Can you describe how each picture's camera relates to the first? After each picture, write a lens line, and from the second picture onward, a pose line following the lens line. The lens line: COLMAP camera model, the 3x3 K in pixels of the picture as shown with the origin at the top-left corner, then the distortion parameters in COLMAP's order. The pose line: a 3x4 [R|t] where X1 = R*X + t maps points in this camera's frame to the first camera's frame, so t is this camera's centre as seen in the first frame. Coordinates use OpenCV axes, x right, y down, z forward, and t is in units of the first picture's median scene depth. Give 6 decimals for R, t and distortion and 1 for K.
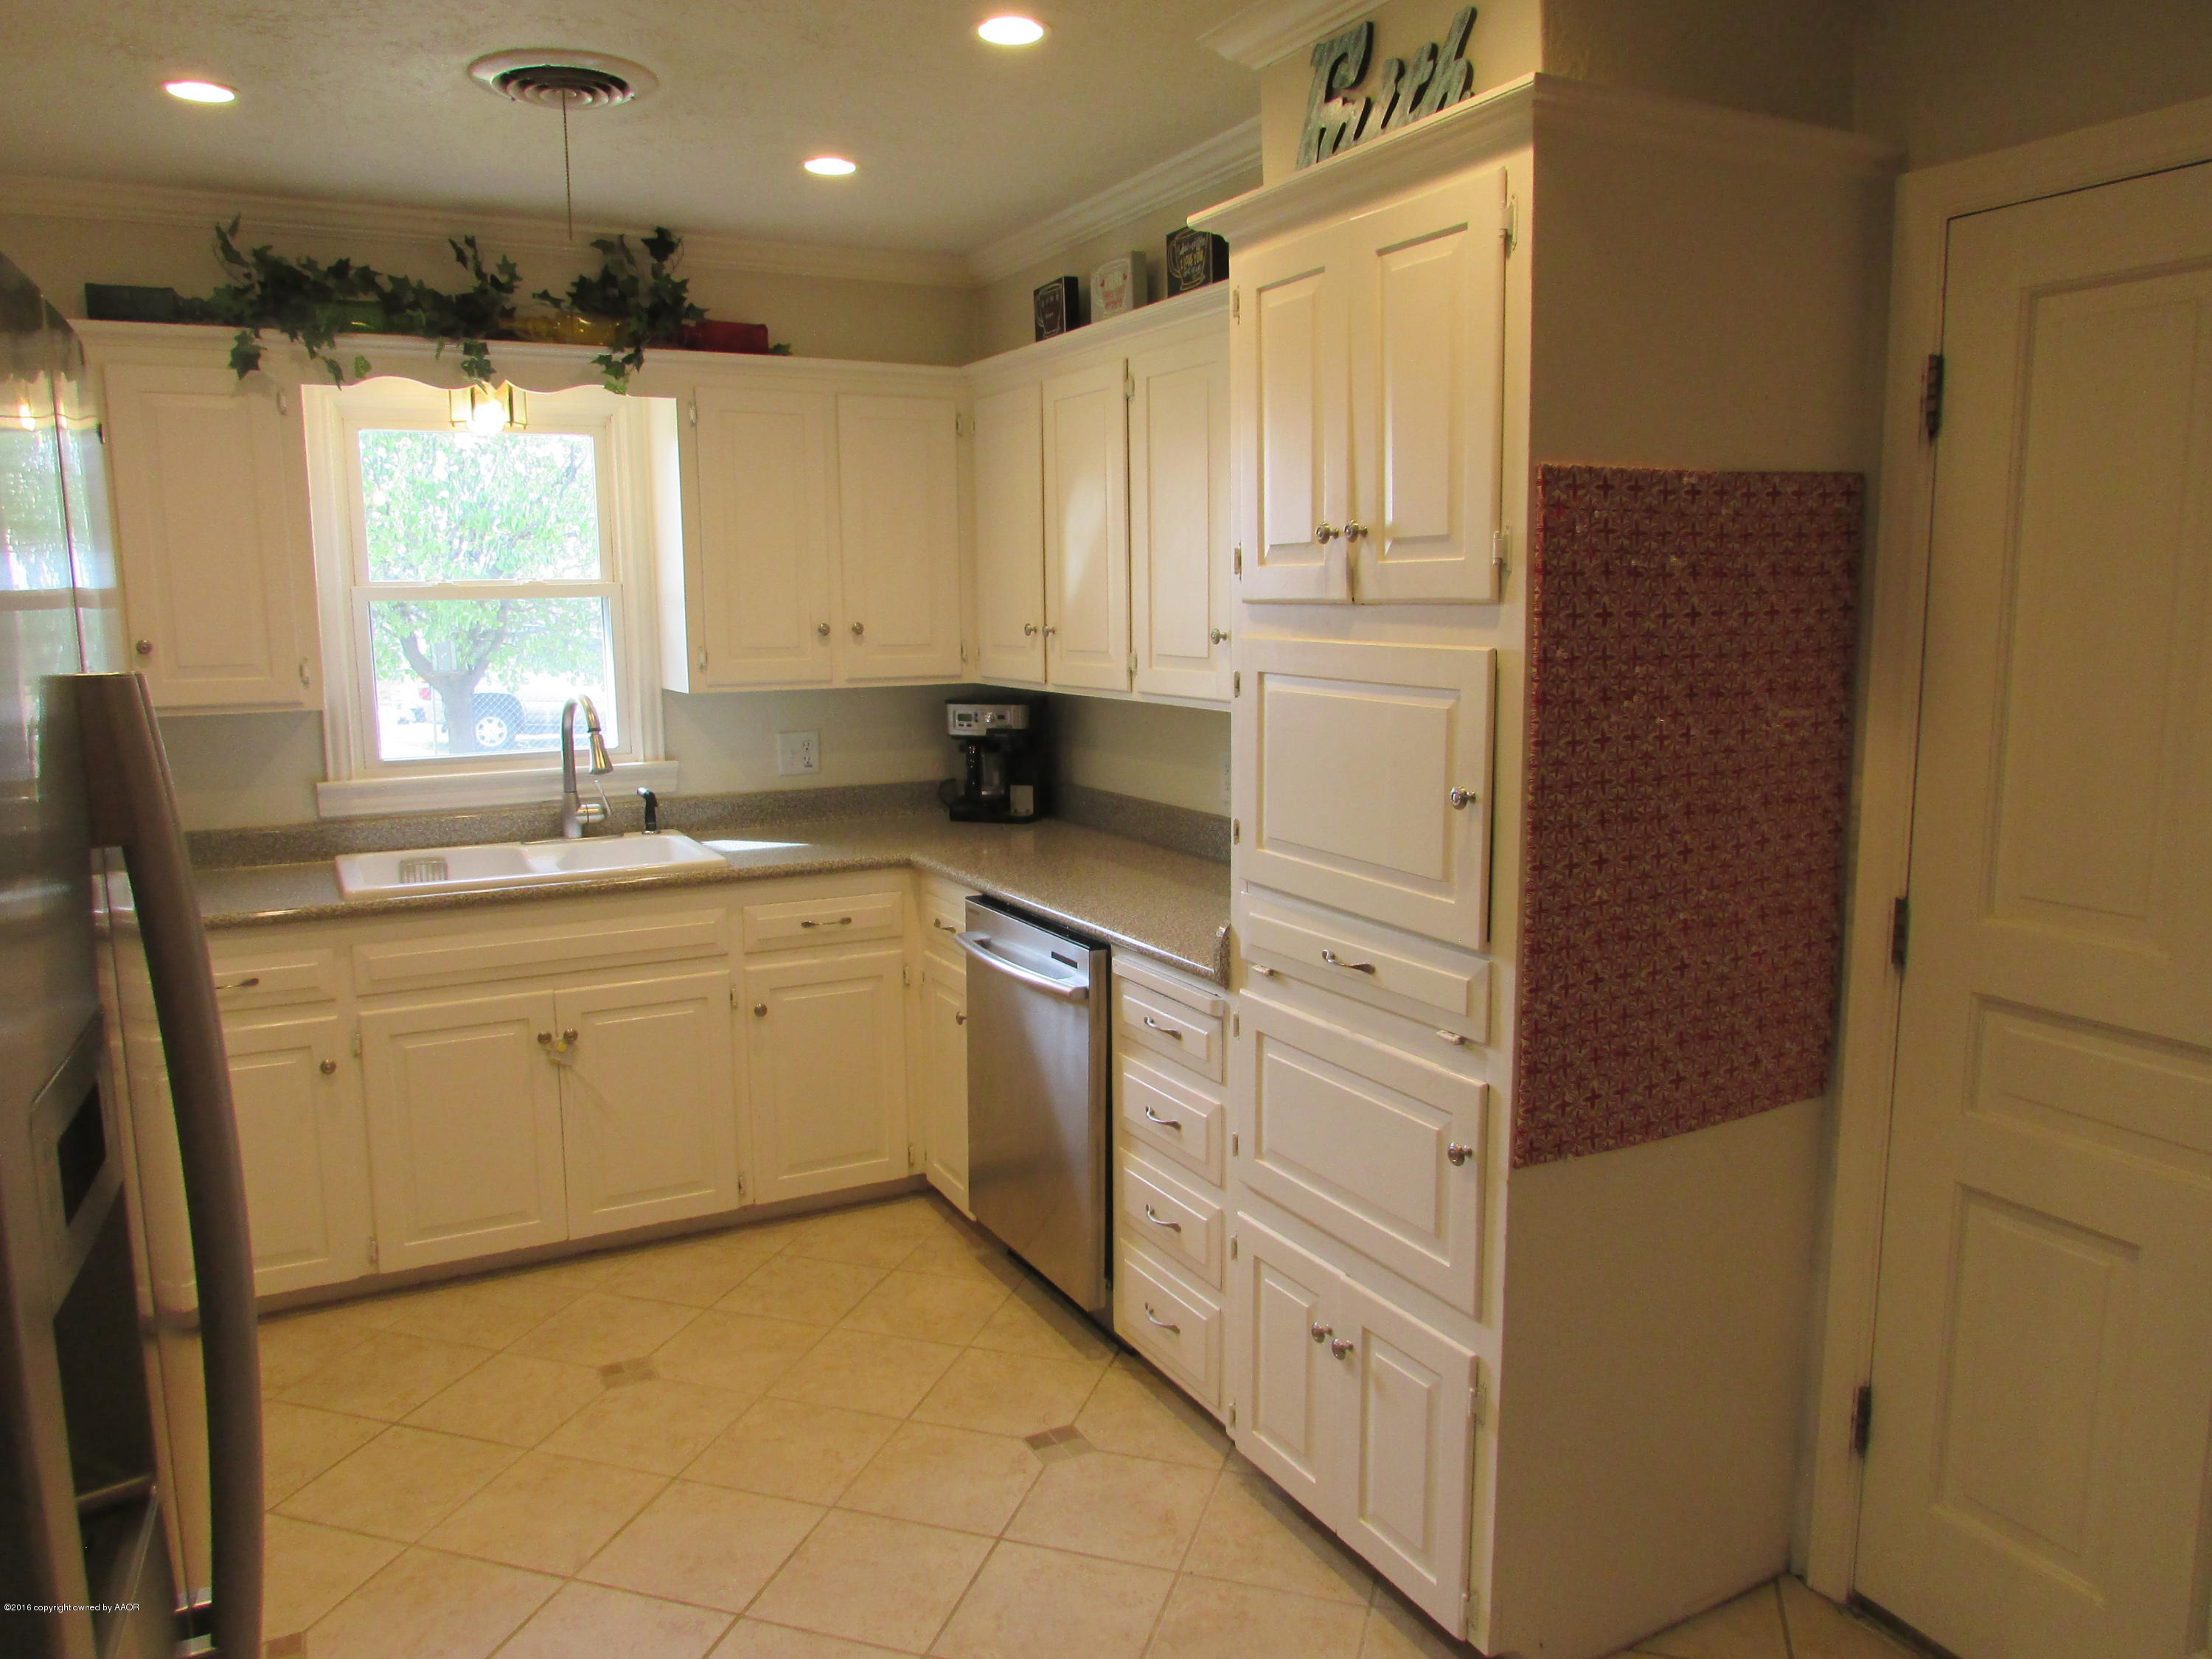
lens RADIAL K [[1557.4, 0, 1115.0], [0, 1557.4, 824.3], [0, 0, 1]] dist [-0.032746, 0.001507]
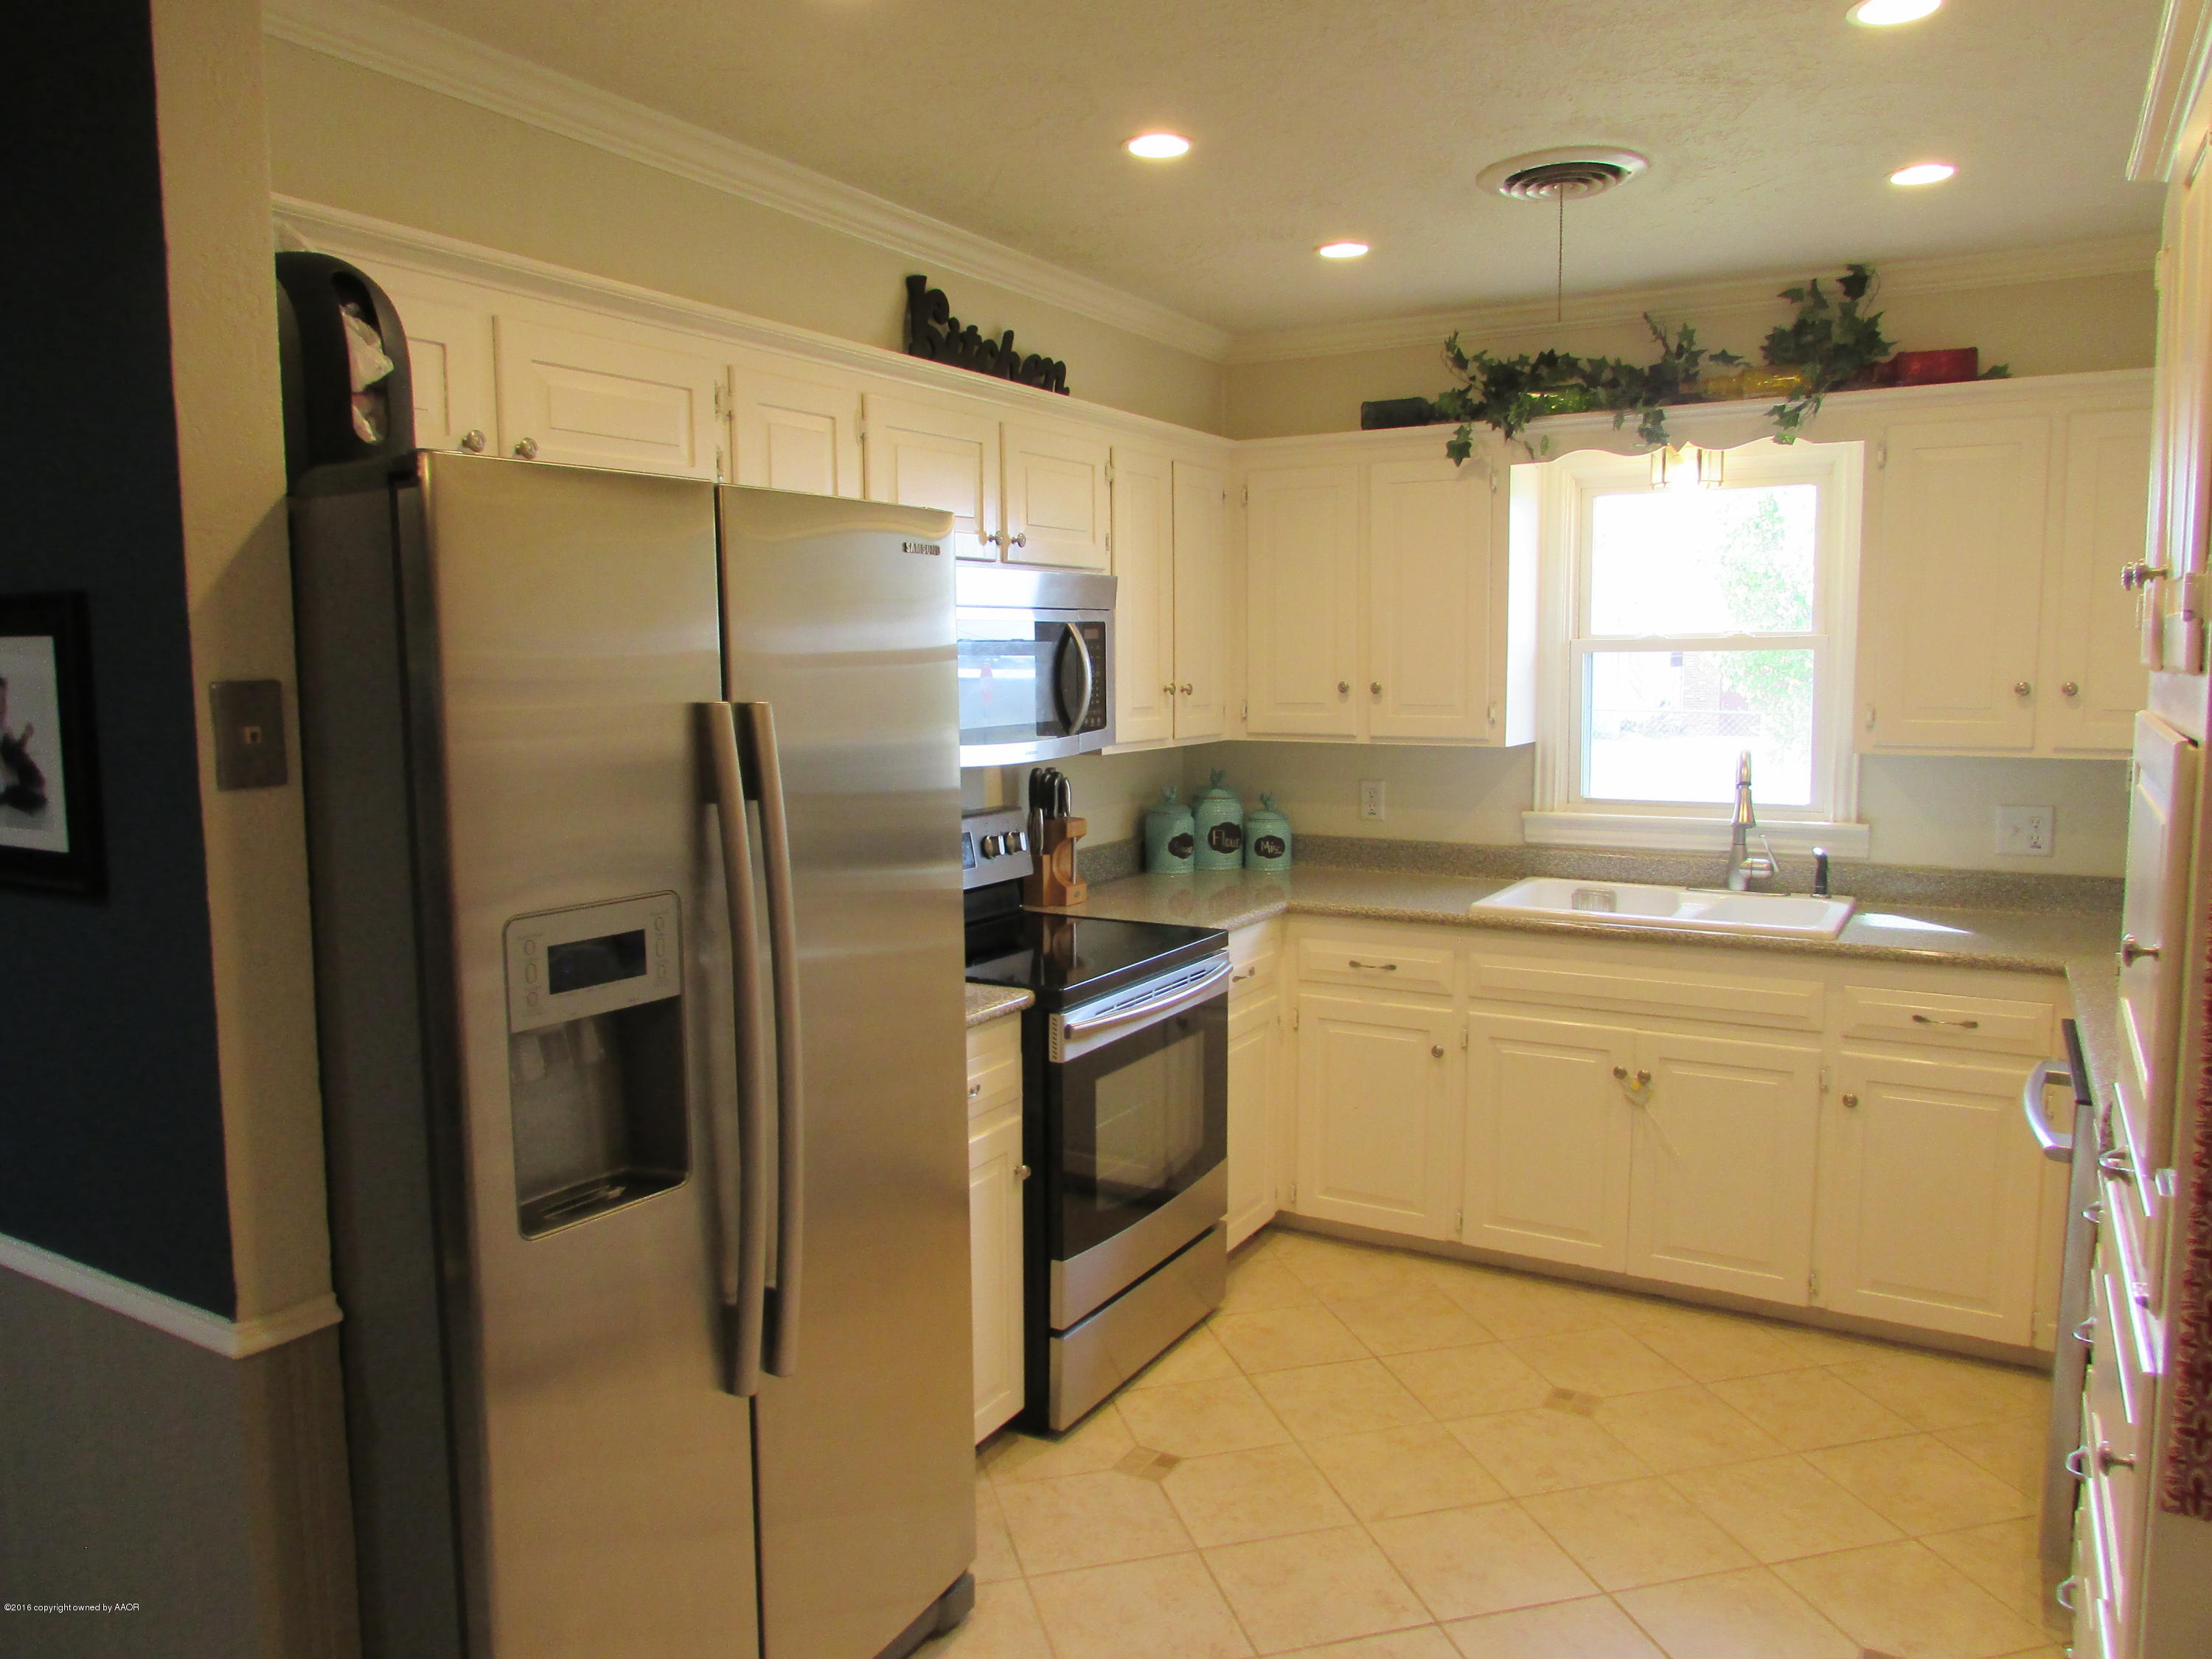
lens RADIAL K [[1574.4, 0, 1119.9], [0, 1574.4, 829.4], [0, 0, 1]] dist [-0.039534, 0.027713]
pose [[0.535129, 0.098006, -0.839066, 0.306932], [-0.120531, 0.991944, 0.038992, -0.023688], [0.836127, 0.080268, 0.542631, 0.130281]]
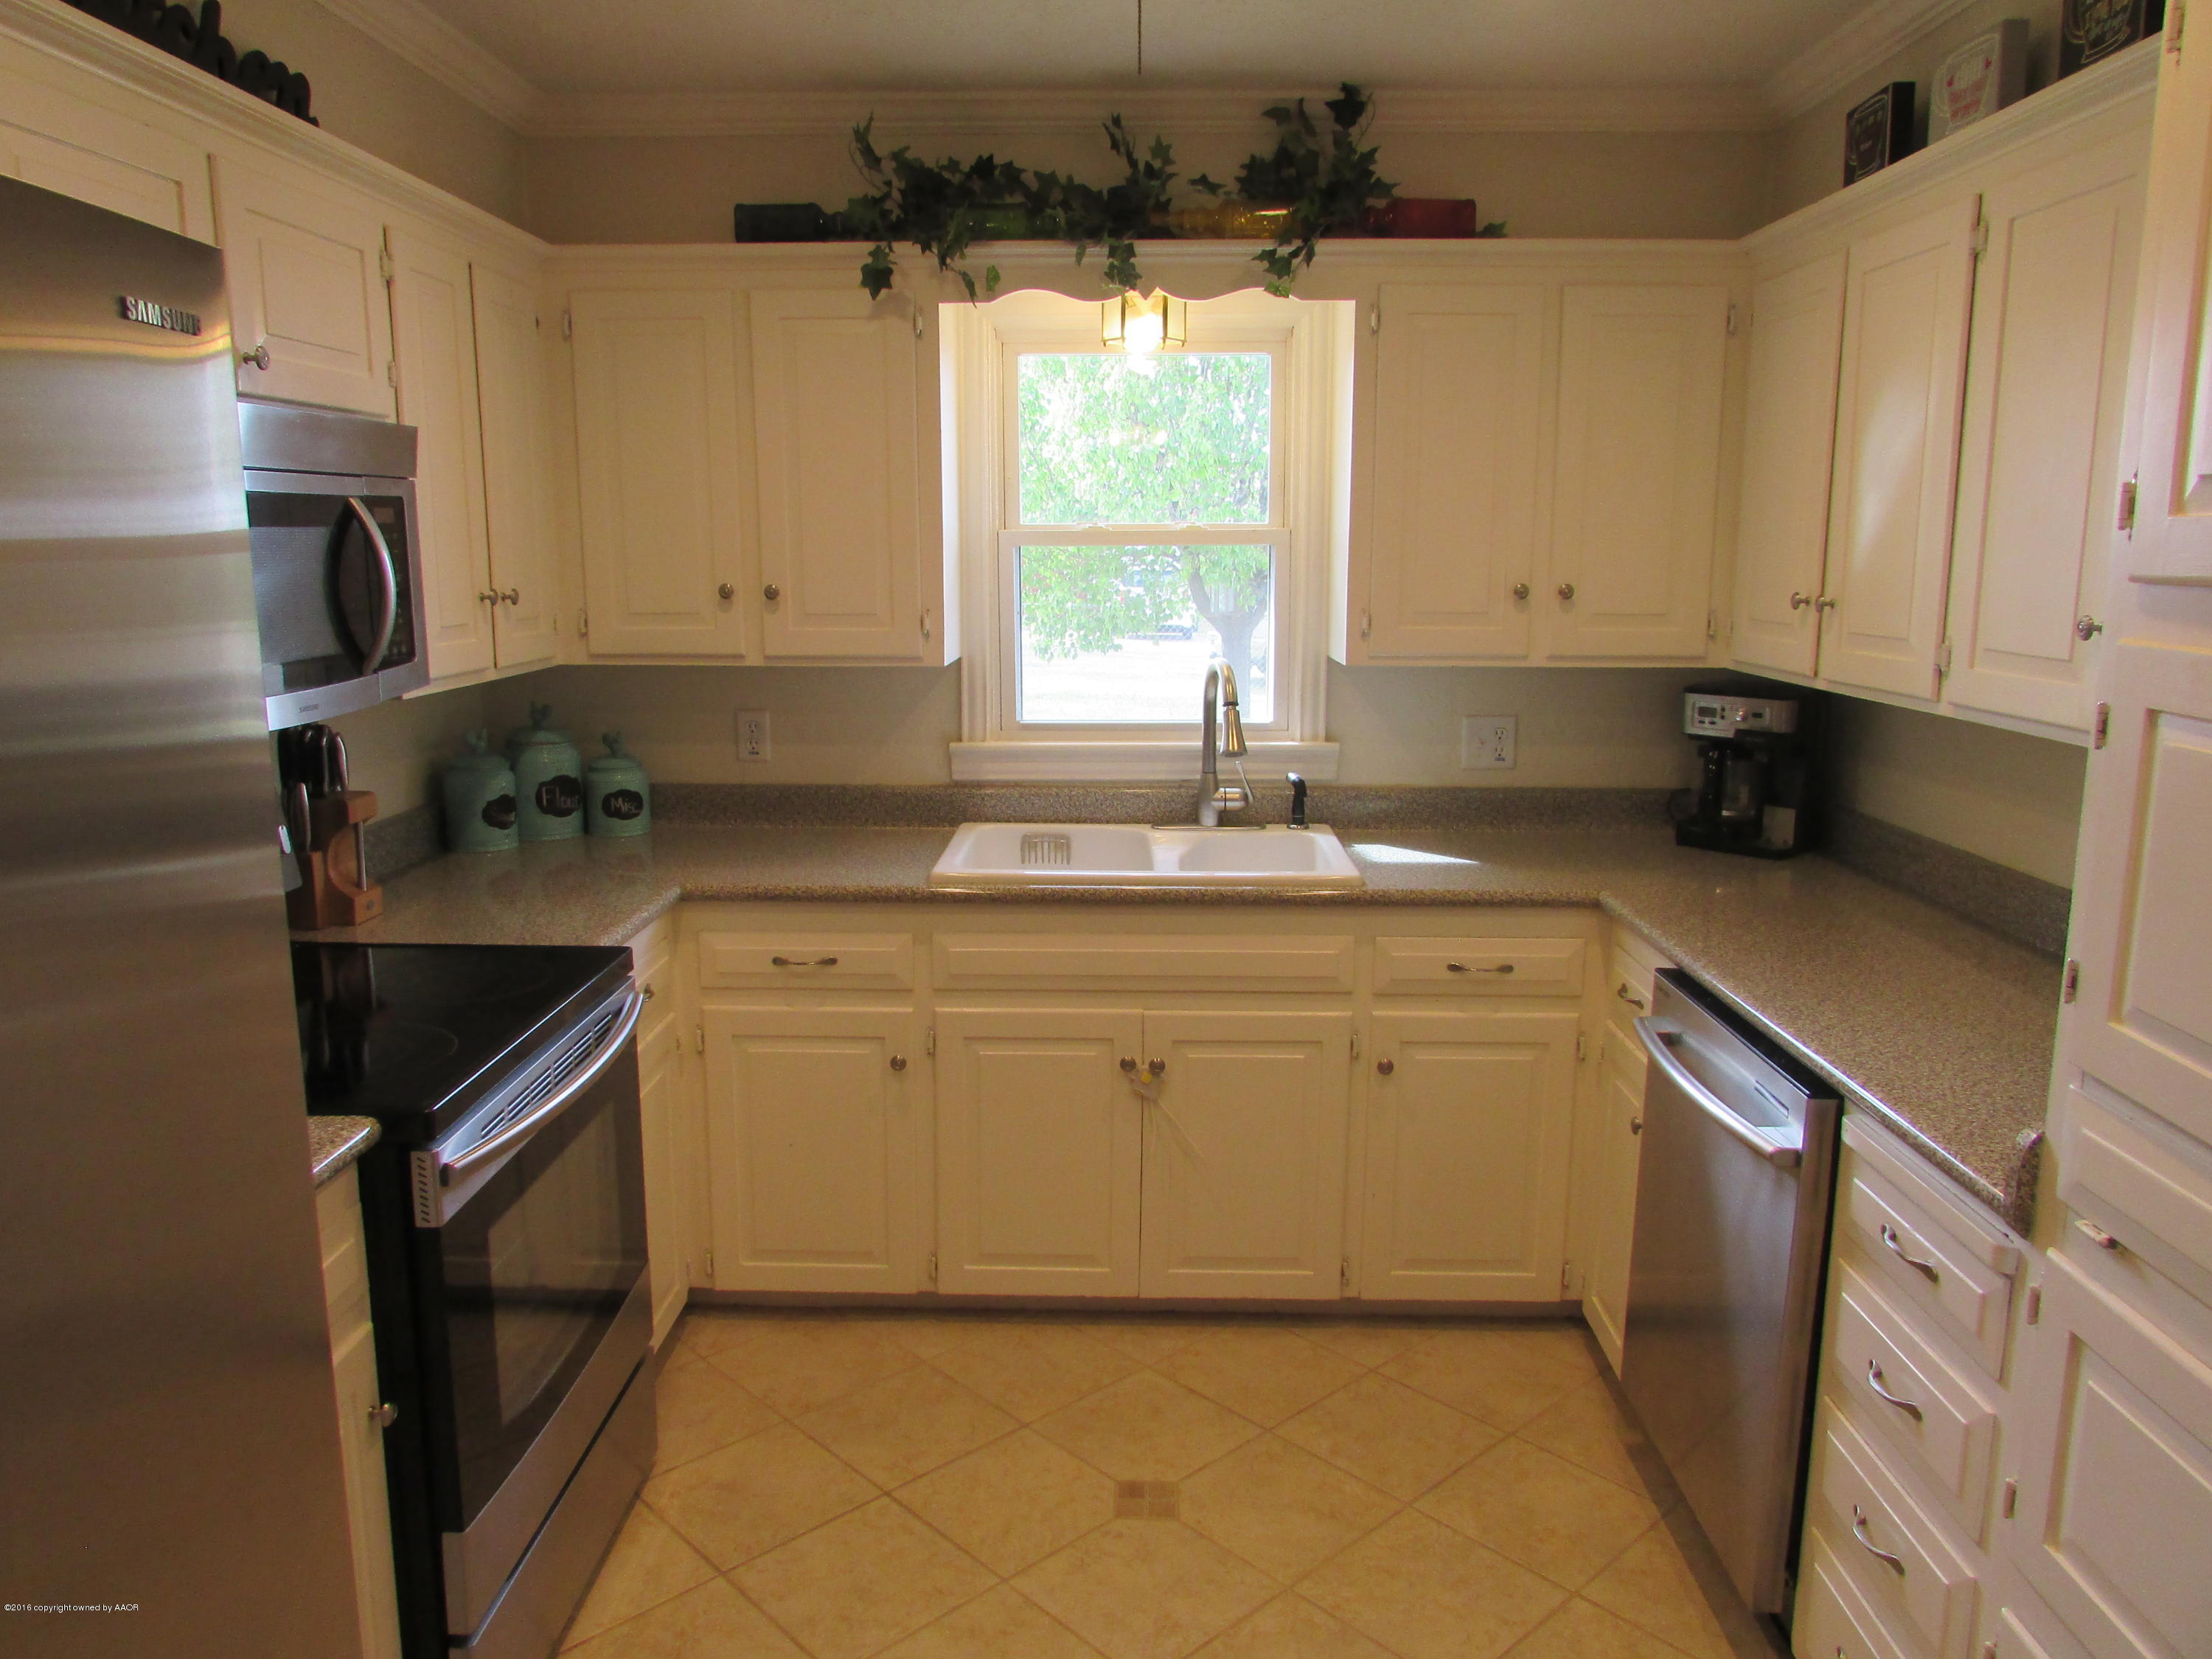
lens RADIAL K [[1574.4, 0, 1119.9], [0, 1574.4, 829.4], [0, 0, 1]] dist [-0.039534, 0.027713]
pose [[0.873229, 0.098216, -0.477309, 0.027846], [-0.080675, 0.995100, 0.057169, -0.038623], [0.480585, -0.011415, 0.876874, 0.230545]]
